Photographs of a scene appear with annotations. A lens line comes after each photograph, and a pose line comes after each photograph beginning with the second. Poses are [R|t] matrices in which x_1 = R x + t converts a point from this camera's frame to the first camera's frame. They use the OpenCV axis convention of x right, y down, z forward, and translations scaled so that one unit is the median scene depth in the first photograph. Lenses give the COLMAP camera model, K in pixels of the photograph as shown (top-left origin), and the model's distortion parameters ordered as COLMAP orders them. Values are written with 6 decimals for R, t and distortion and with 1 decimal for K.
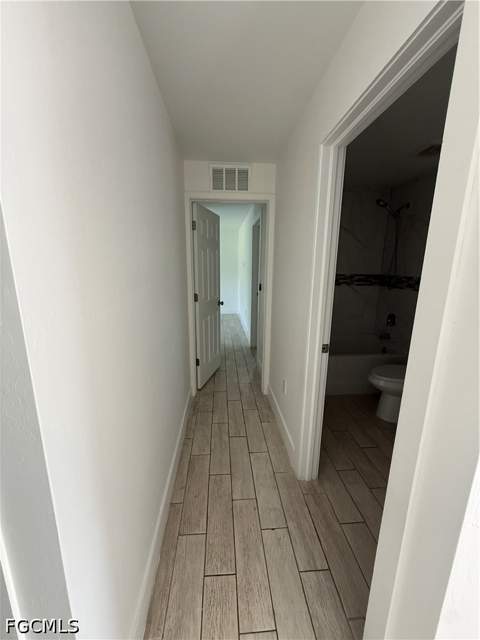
lens RADIAL K [[252.9, 0, 236.6], [0, 252.9, 319.7], [0, 0, 1]] dist [0.000542, -0.000641]
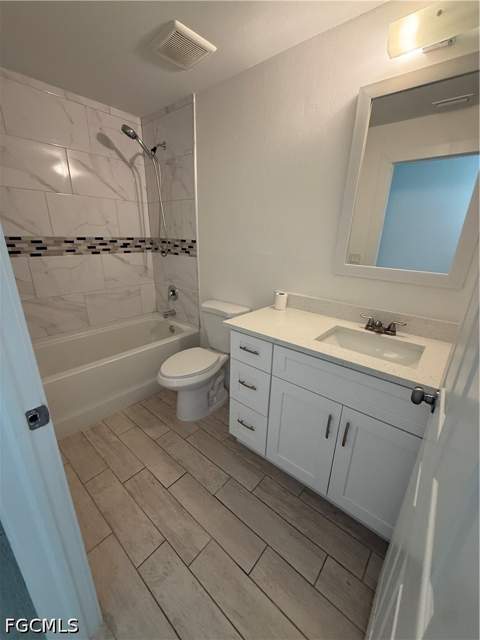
lens RADIAL K [[252.9, 0, 238.2], [0, 252.9, 319.1], [0, 0, 1]] dist [0.000542, -0.000641]
pose [[0.698867, -0.224433, 0.679127, 0.169217], [0.133139, 0.973720, 0.184779, -0.039752], [-0.702751, -0.038718, 0.710382, 0.239131]]
